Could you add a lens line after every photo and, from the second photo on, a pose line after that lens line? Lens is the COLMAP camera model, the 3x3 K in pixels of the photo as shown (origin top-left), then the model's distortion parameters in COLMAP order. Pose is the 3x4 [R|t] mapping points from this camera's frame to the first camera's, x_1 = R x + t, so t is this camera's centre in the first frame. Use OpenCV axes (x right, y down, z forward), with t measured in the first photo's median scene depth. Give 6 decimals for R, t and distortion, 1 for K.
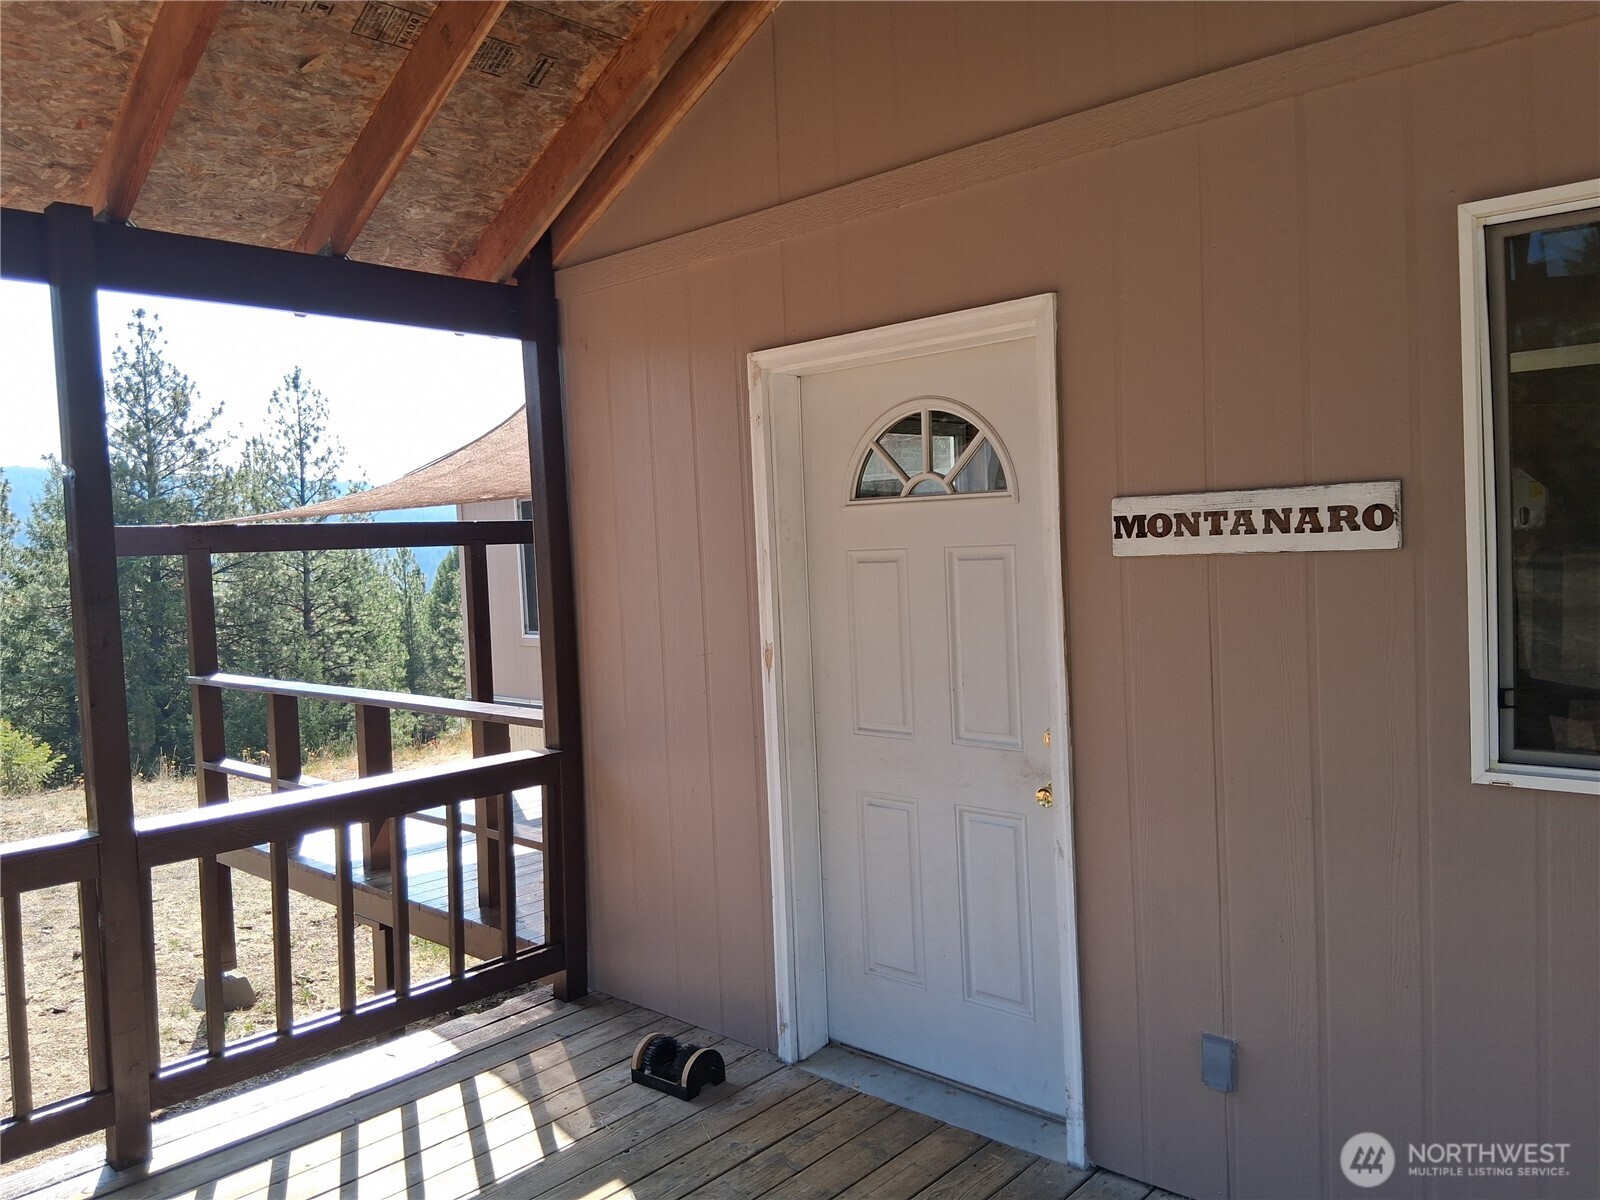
lens RADIAL K [[1212.6, 0, 800.0], [0, 1212.6, 600.0], [0, 0, 1]] dist [-0.003512, -0.011568]
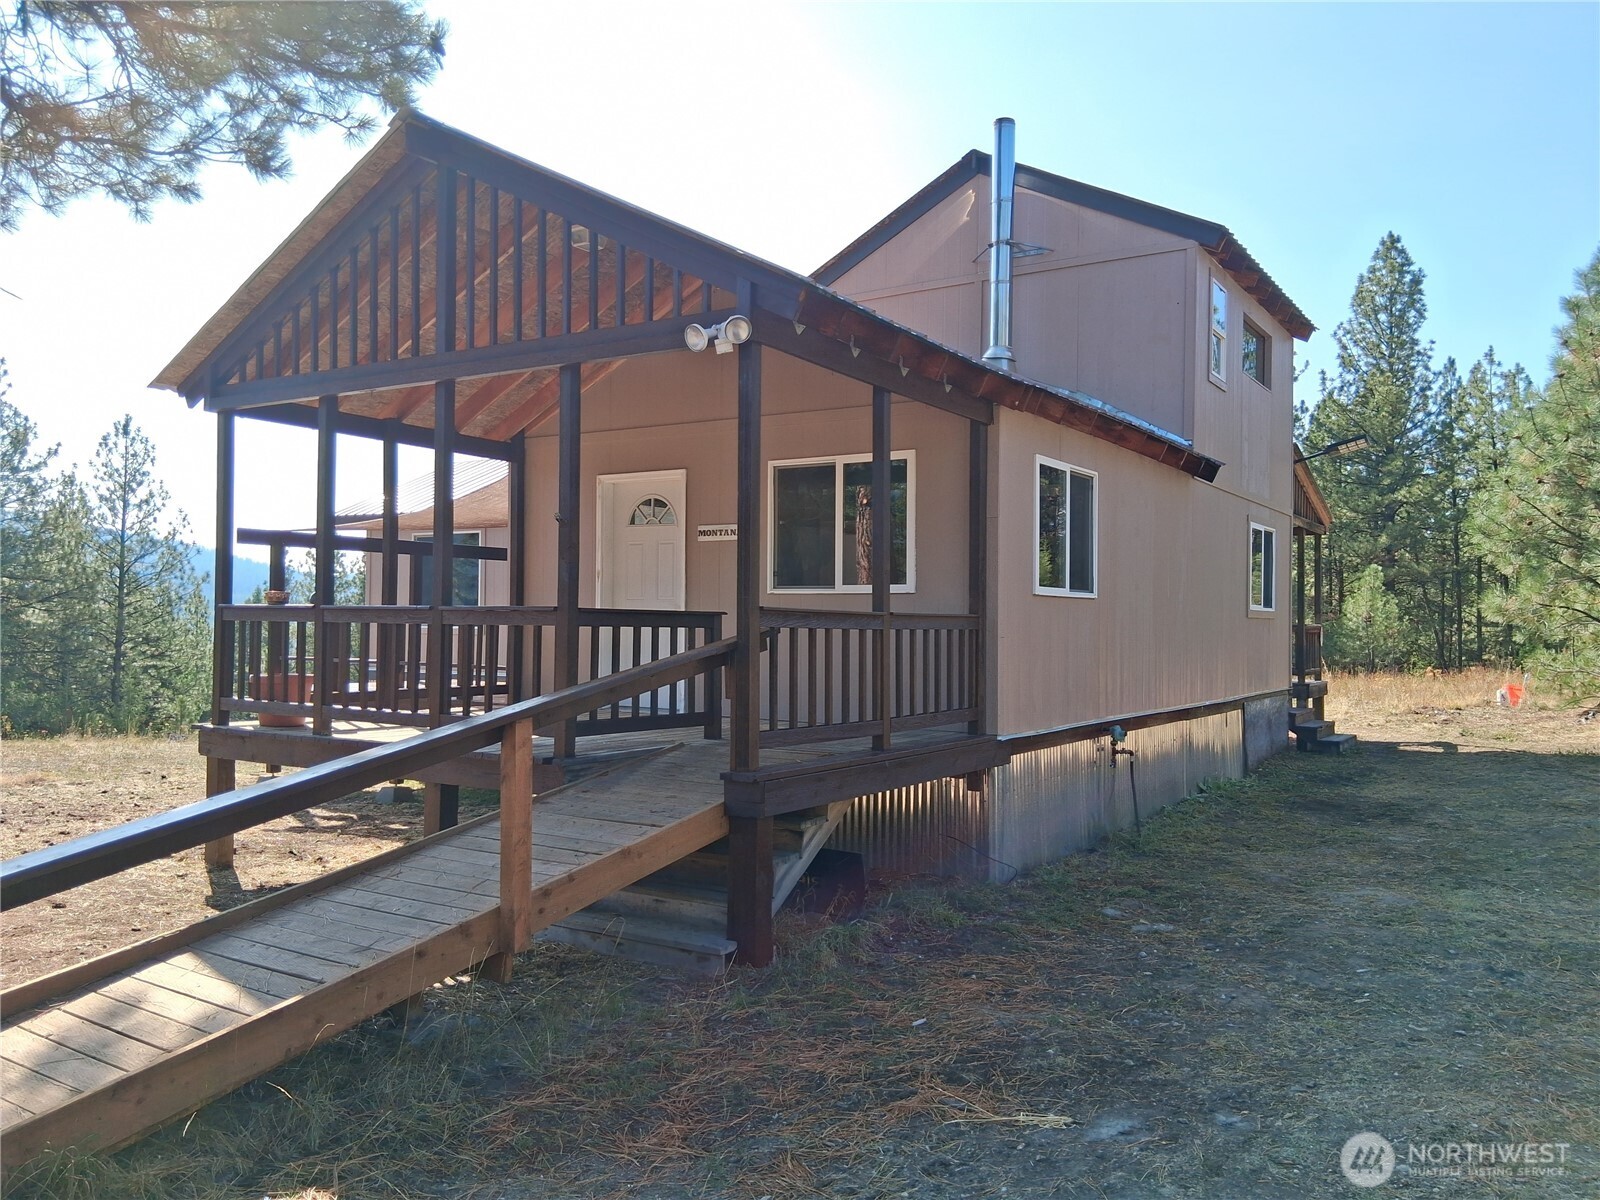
lens RADIAL K [[1212.6, 0, 800.0], [0, 1212.6, 600.0], [0, 0, 1]] dist [-0.003512, -0.011568]
pose [[0.984303, 0.051159, 0.168907, -0.002974], [-0.039930, 0.996802, -0.069224, 0.023309], [-0.171908, 0.061393, 0.983198, -0.161407]]
